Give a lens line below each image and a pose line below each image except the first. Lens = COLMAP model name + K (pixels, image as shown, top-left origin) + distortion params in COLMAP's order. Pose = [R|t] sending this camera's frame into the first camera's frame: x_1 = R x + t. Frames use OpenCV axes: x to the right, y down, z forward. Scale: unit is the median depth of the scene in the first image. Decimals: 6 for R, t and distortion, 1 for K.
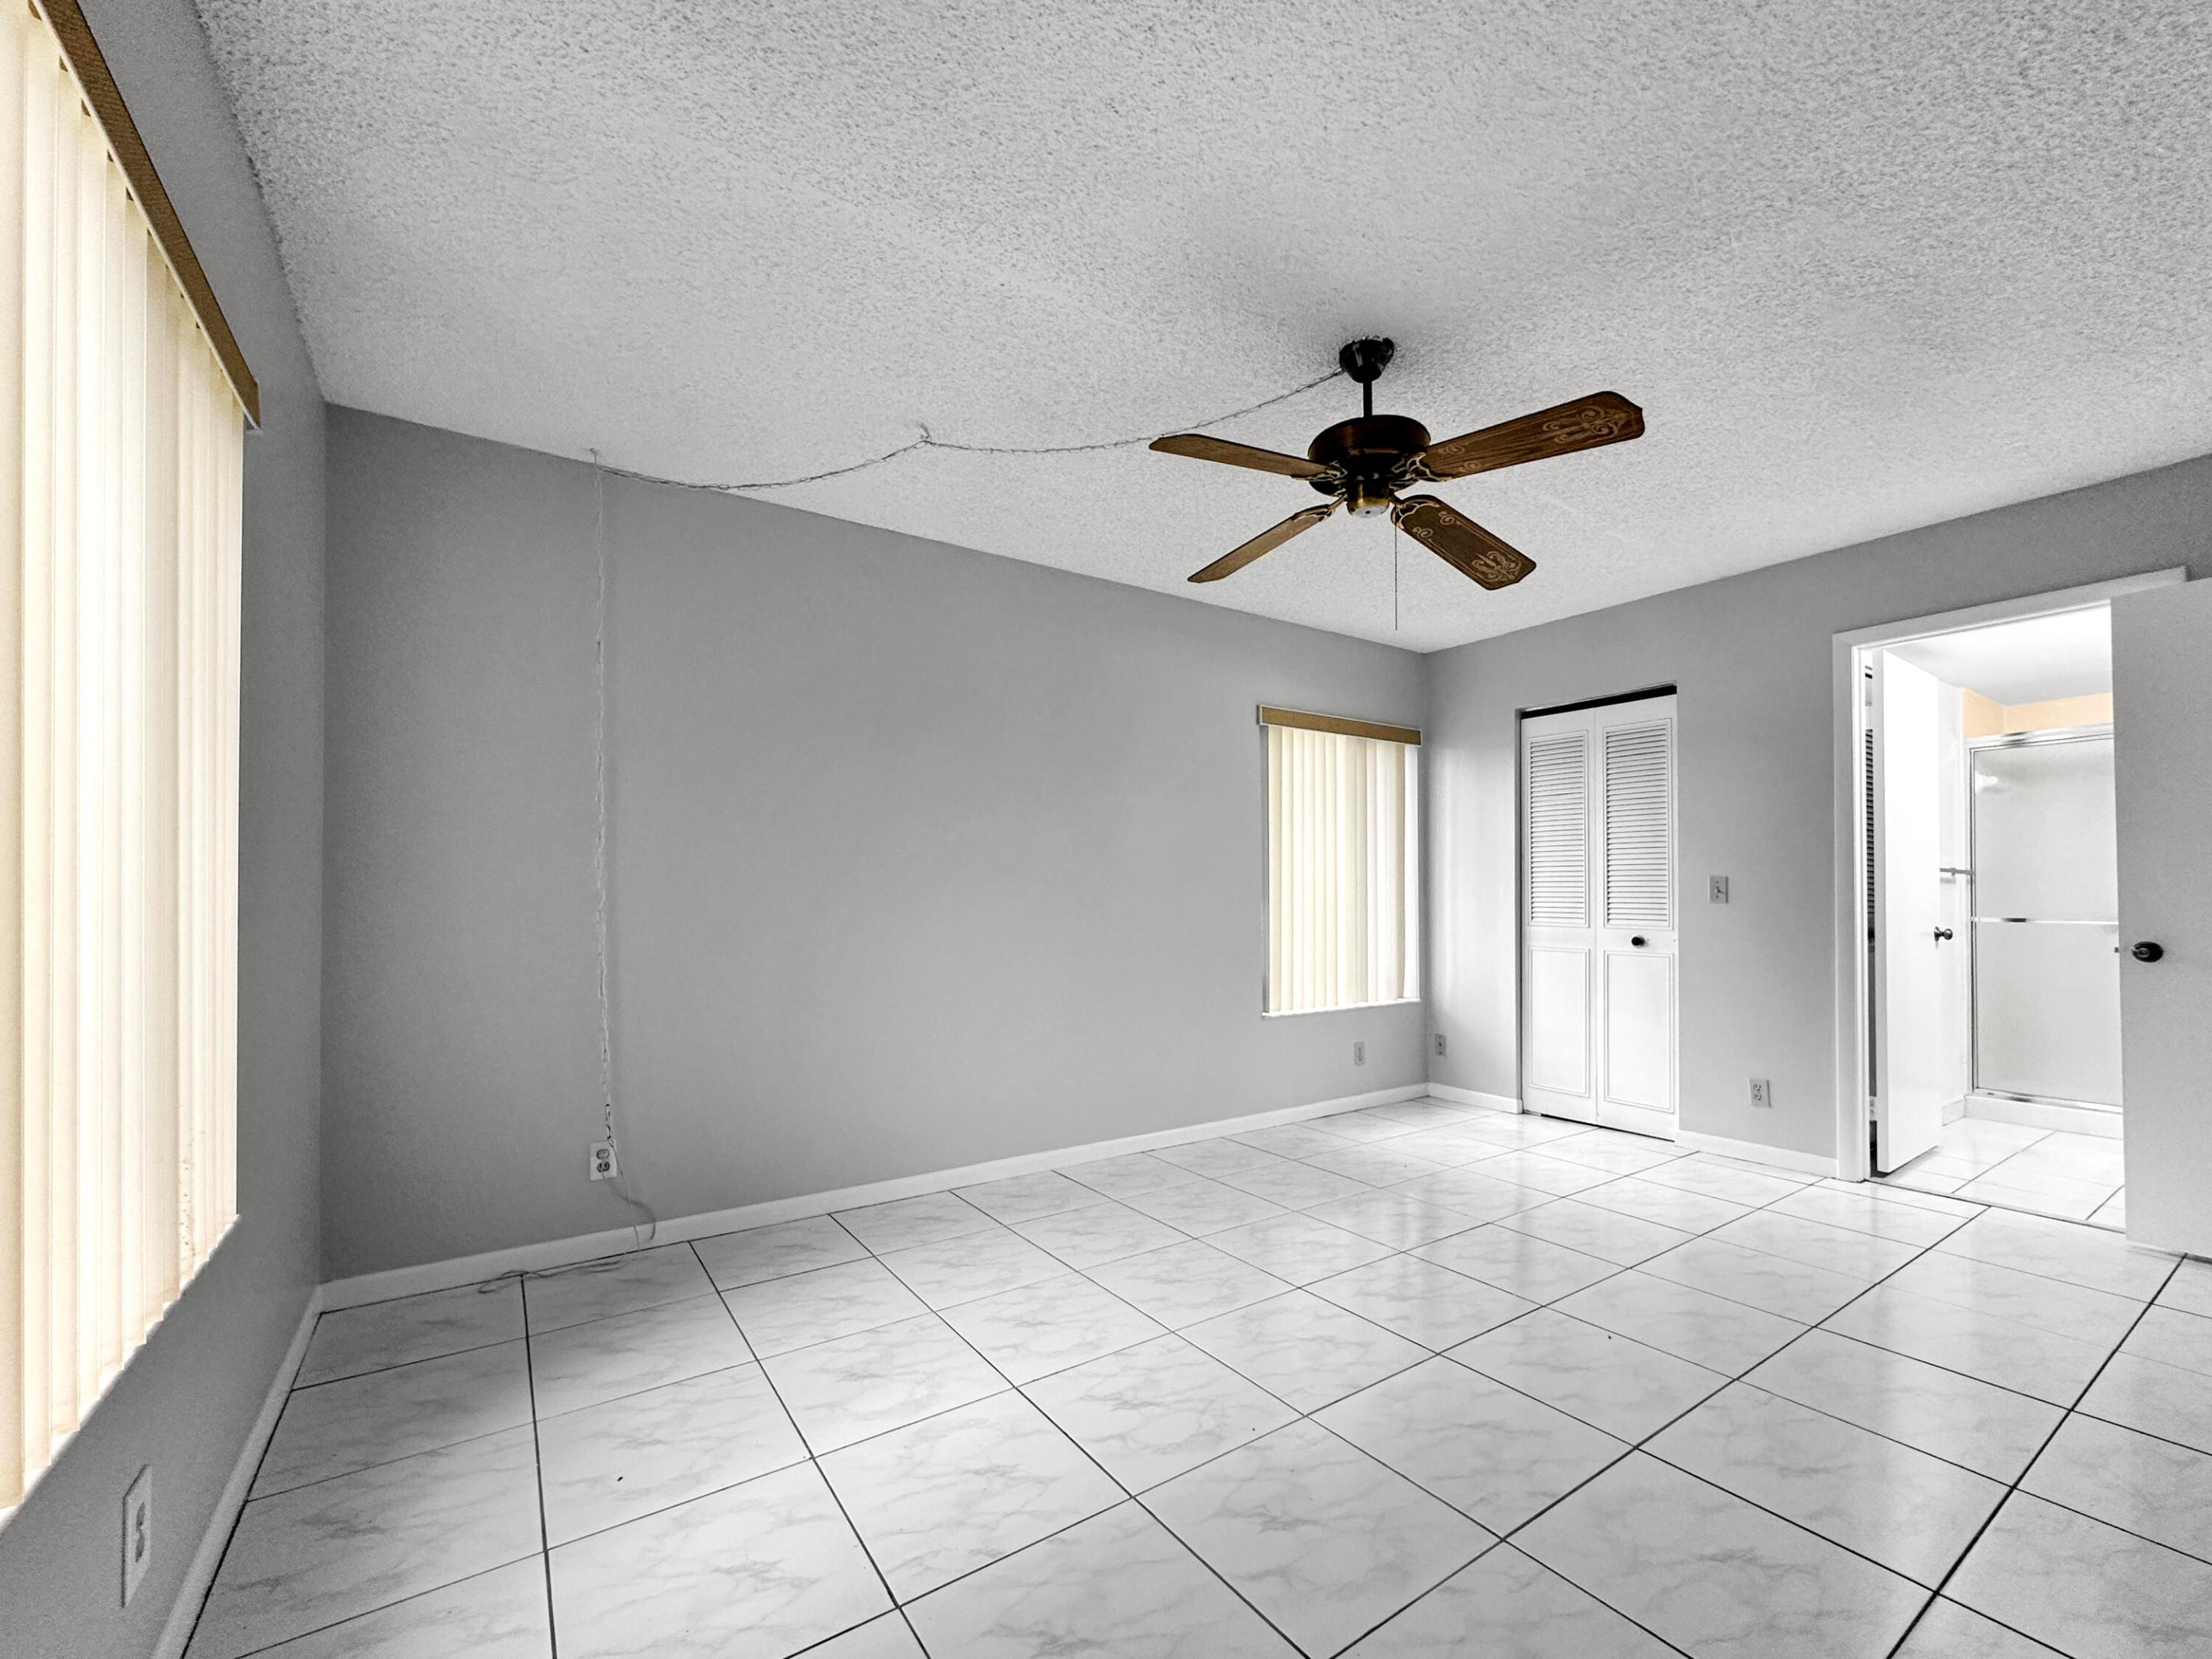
lens RADIAL K [[907.9, 0, 1108.2], [0, 907.9, 902.6], [0, 0, 1]] dist [0.001402, -0.004601]
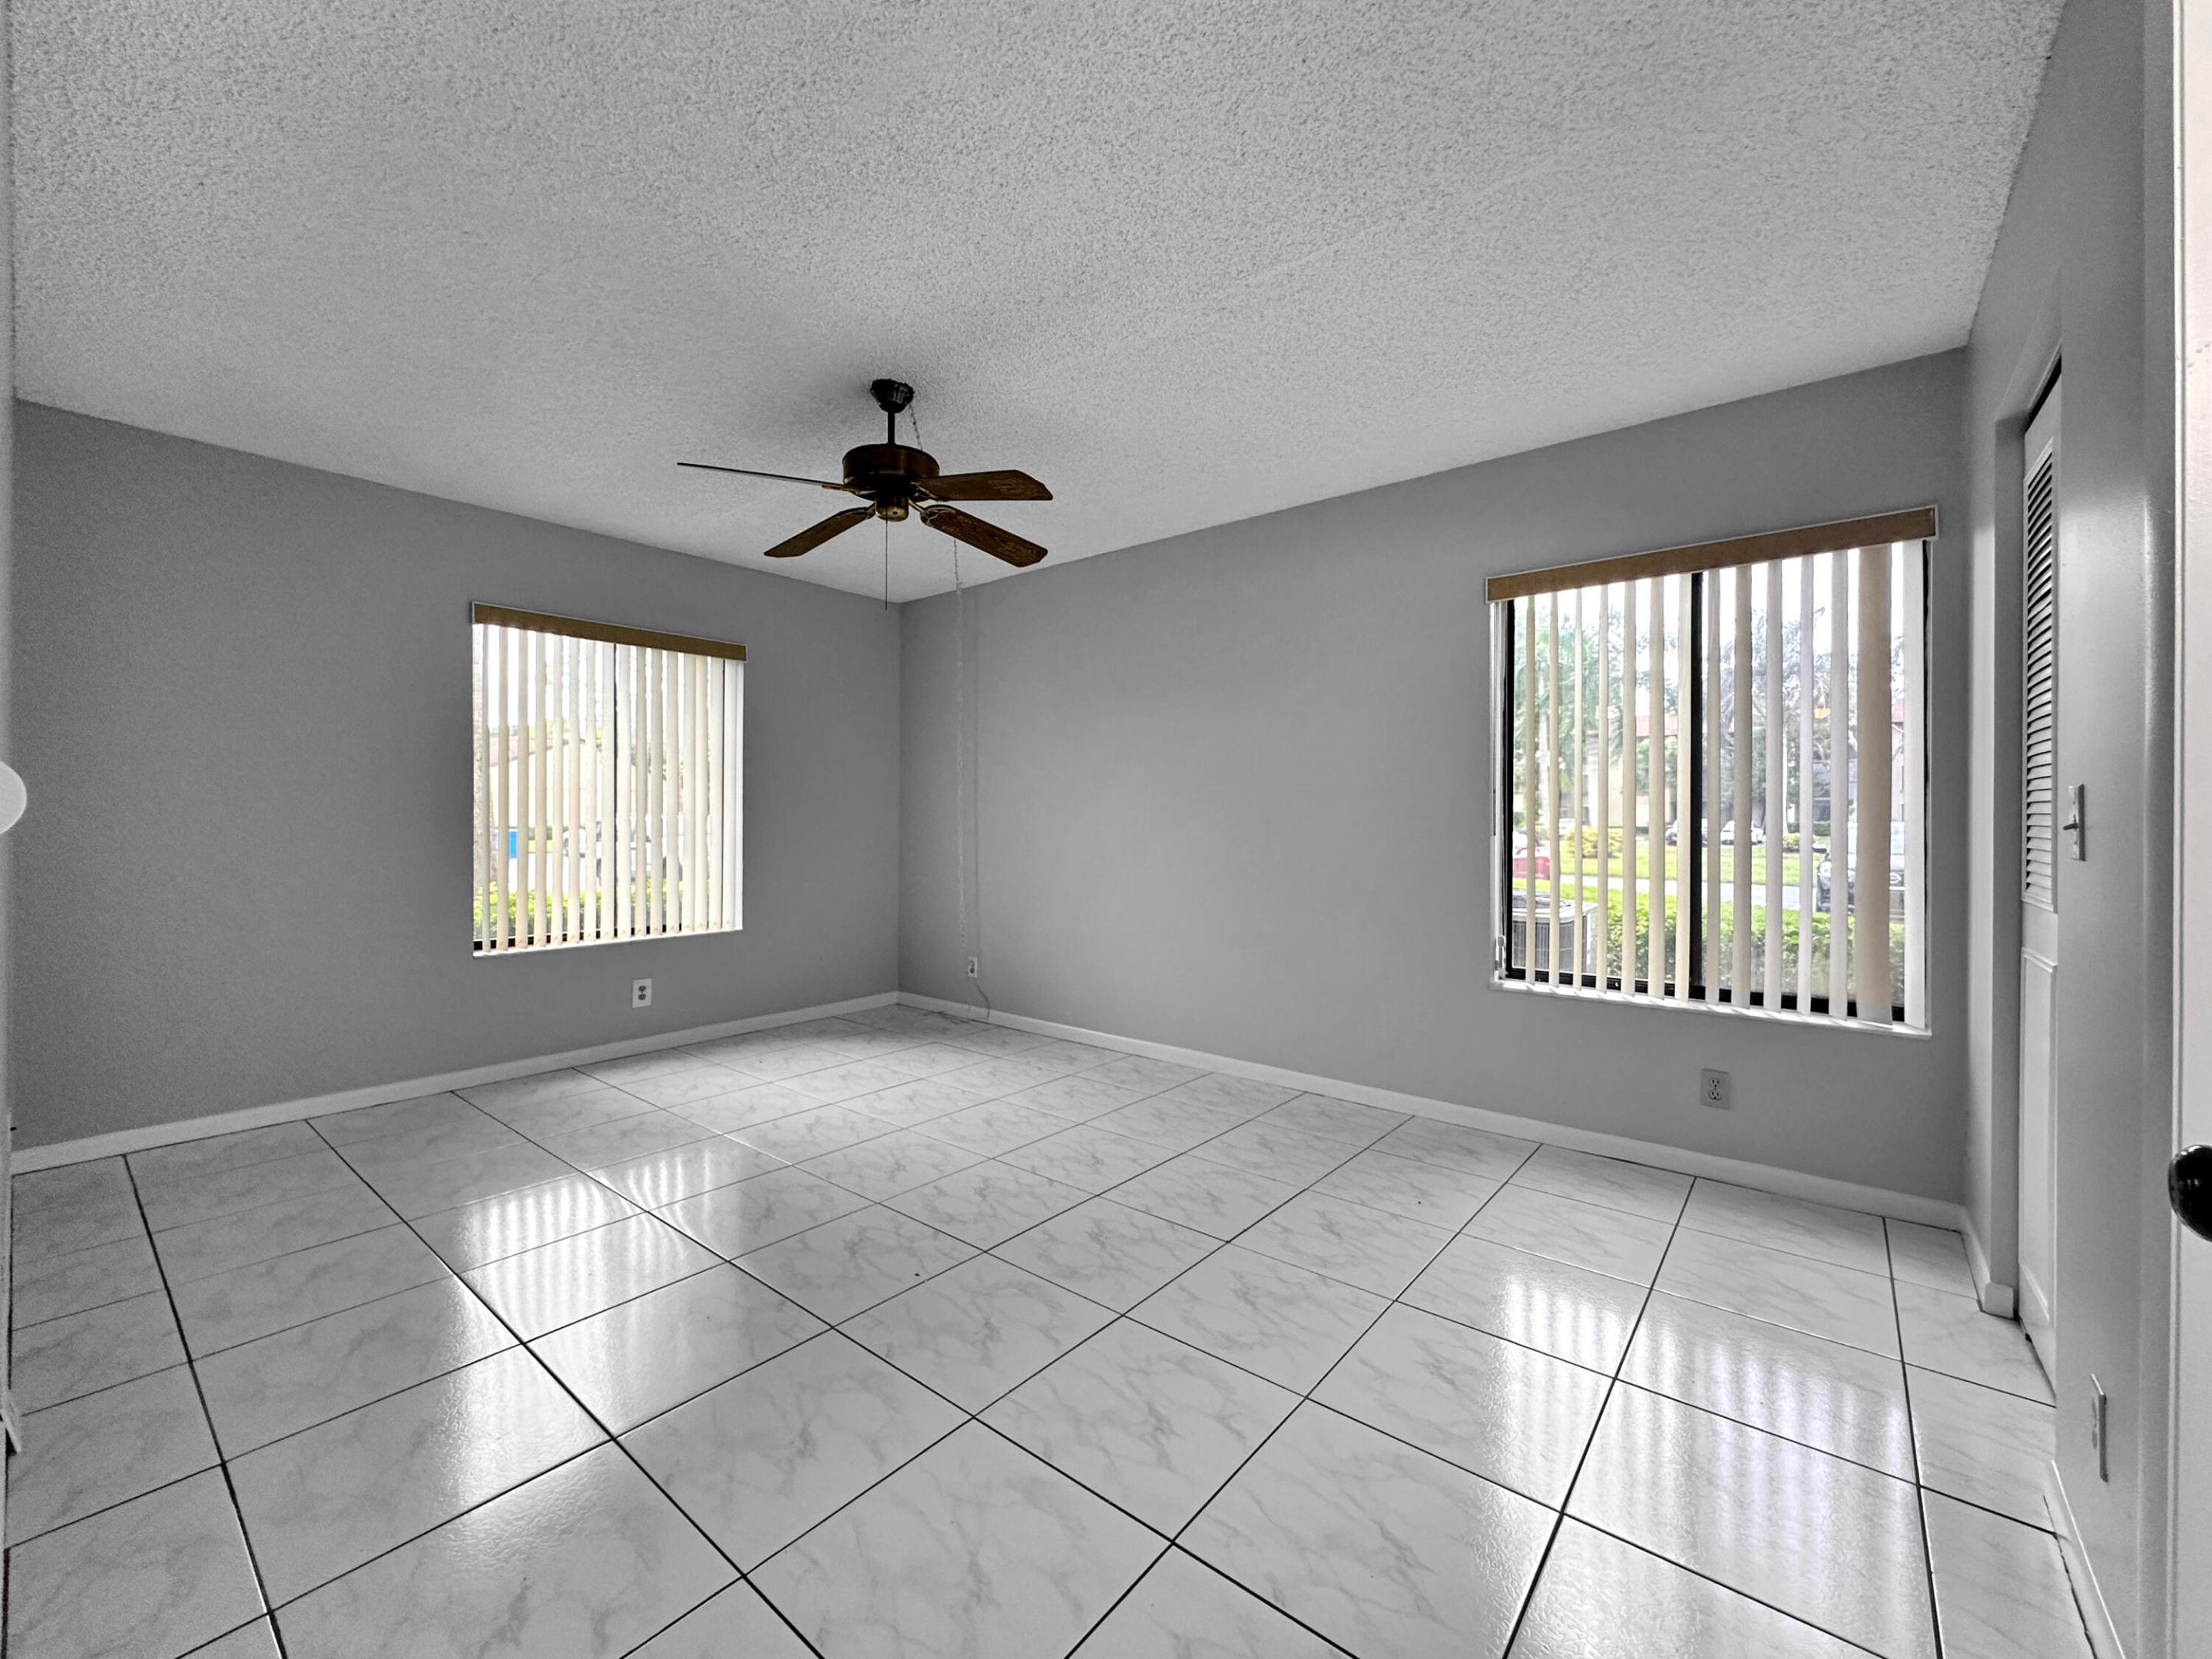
lens RADIAL K [[890.1, 0, 1105.1], [0, 890.1, 826.6], [0, 0, 1]] dist [0.001024, -0.000167]
pose [[0.291262, 0.008453, -0.956606, 0.977637], [-0.015792, 0.999867, 0.004027, -0.005958], [0.956513, 0.013934, 0.291356, 0.583370]]
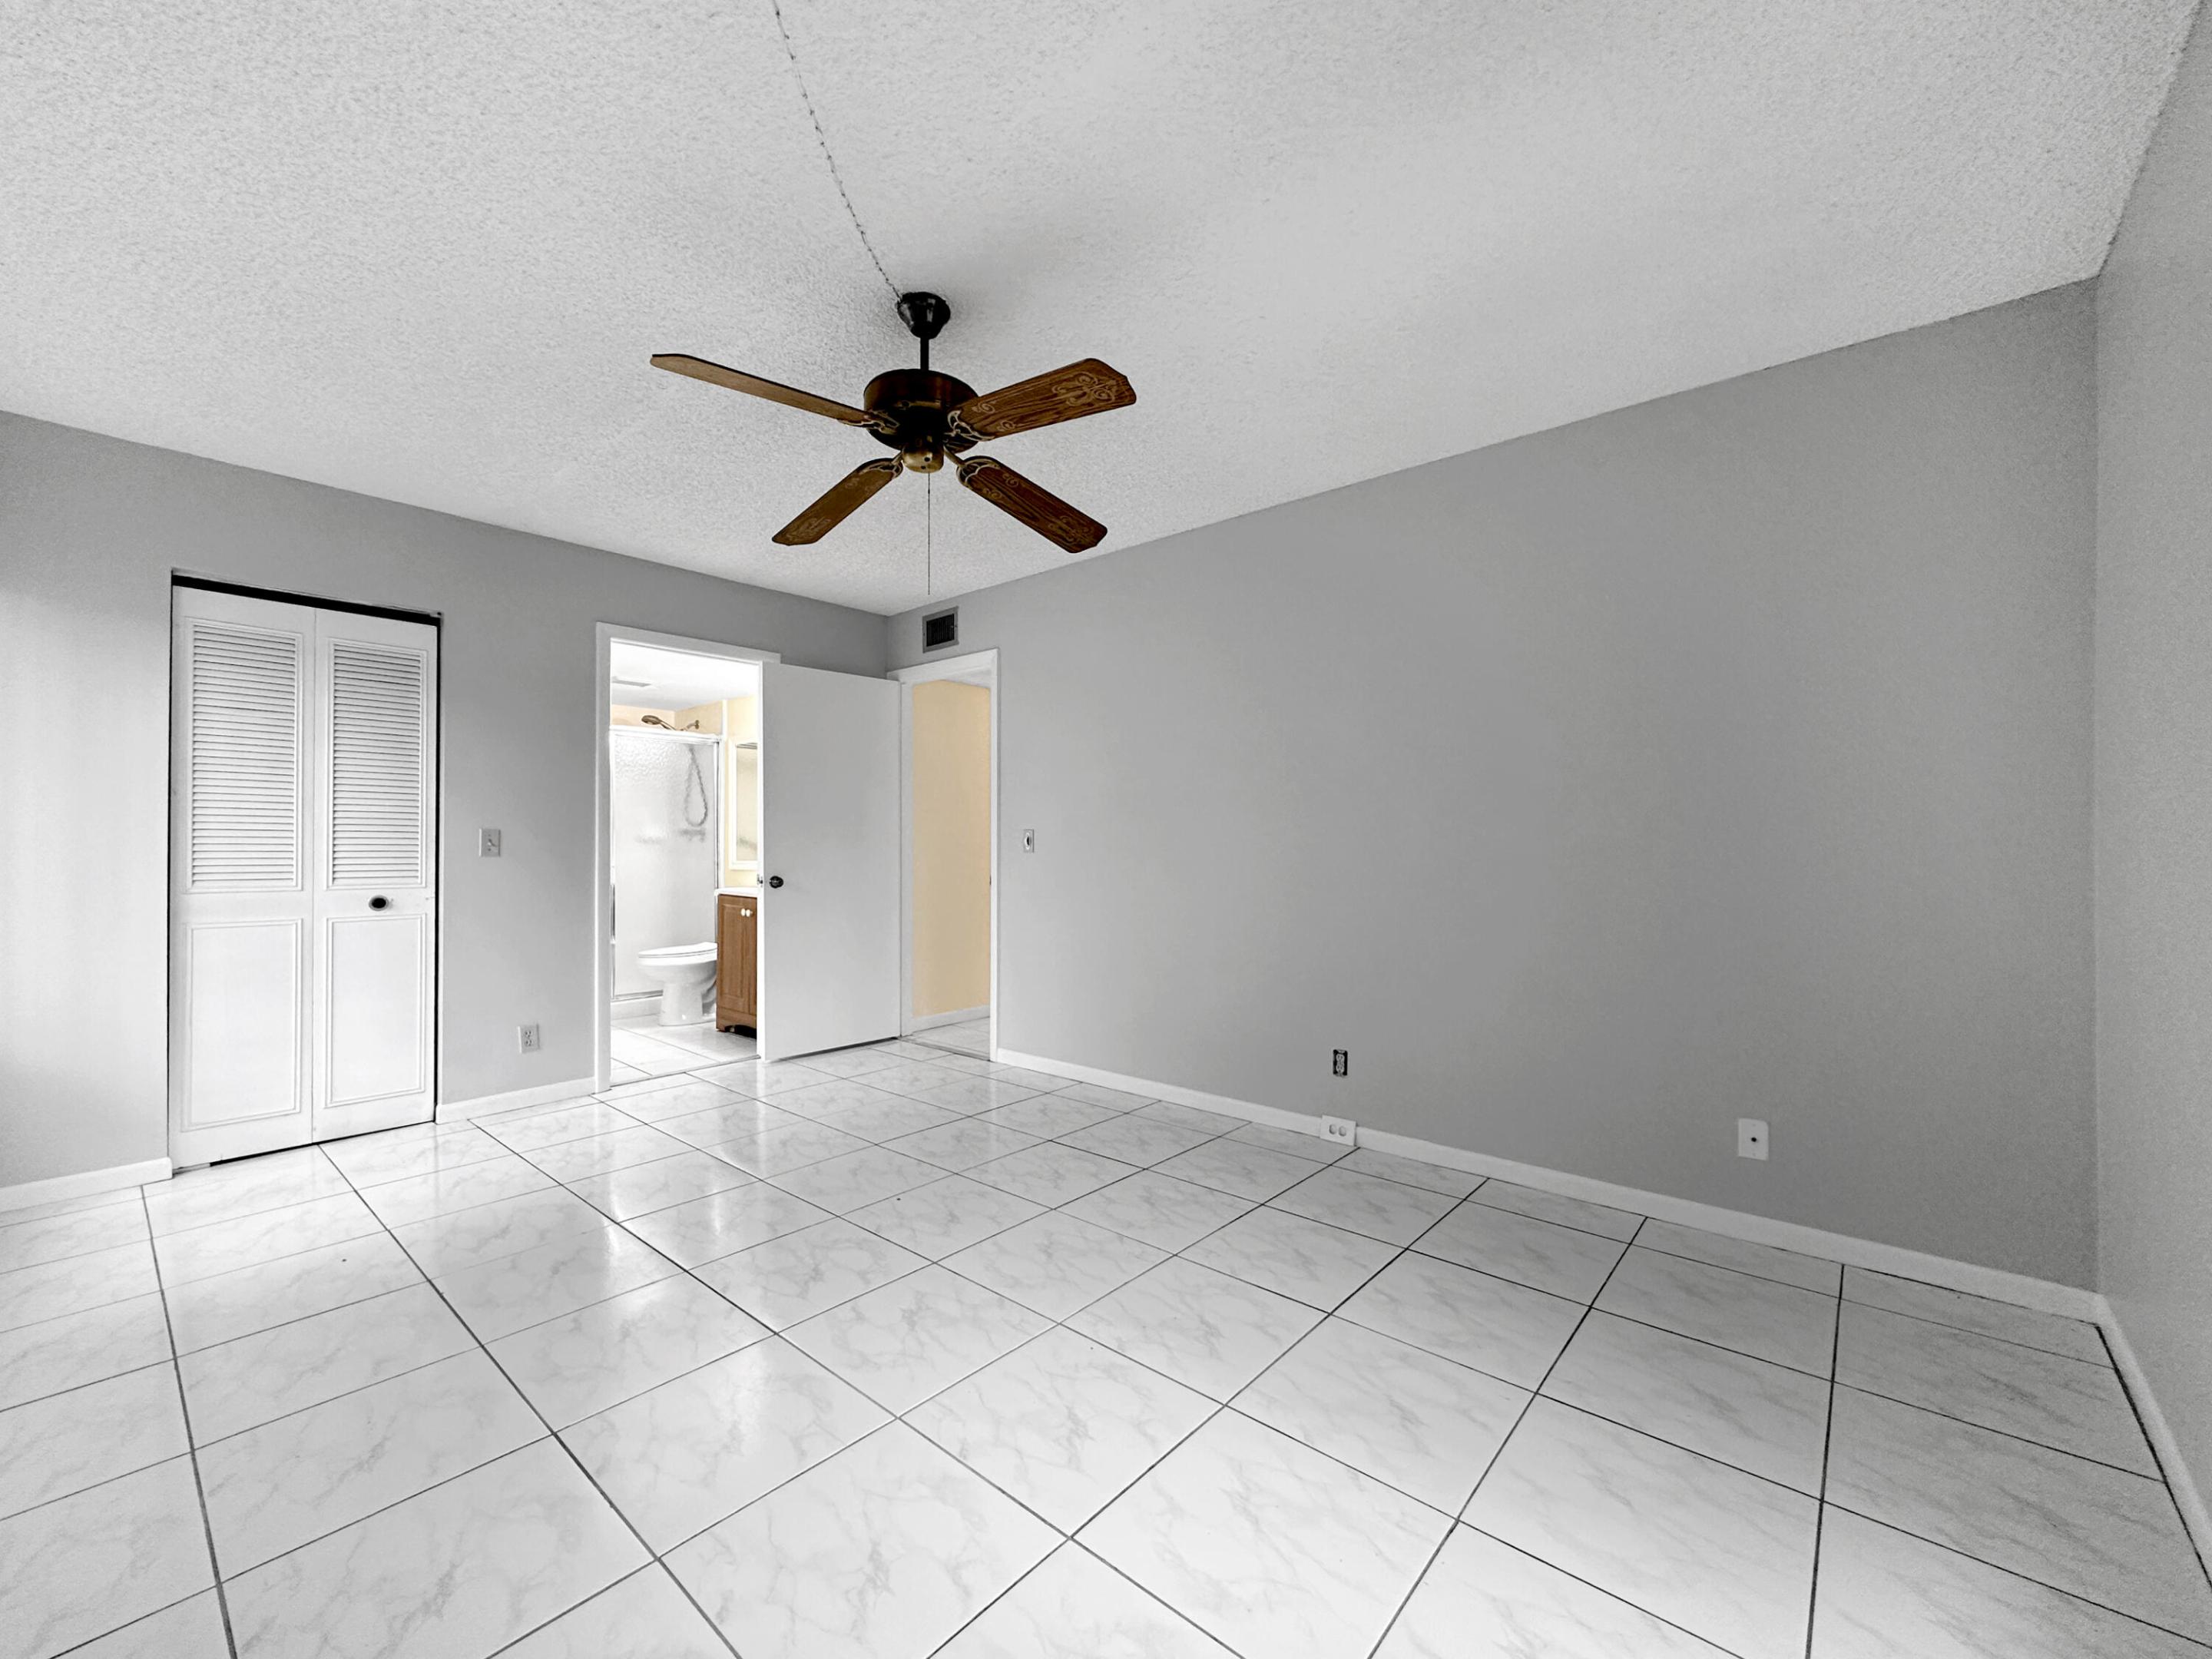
lens RADIAL K [[899.8, 0, 1083.3], [0, 899.8, 841.6], [0, 0, 1]] dist [0.000466, -0.000063]
pose [[-0.246962, 0.006440, 0.969004, -0.463917], [0.008674, 0.999953, -0.004435, -0.005756], [-0.968986, 0.007310, -0.247007, 0.677963]]
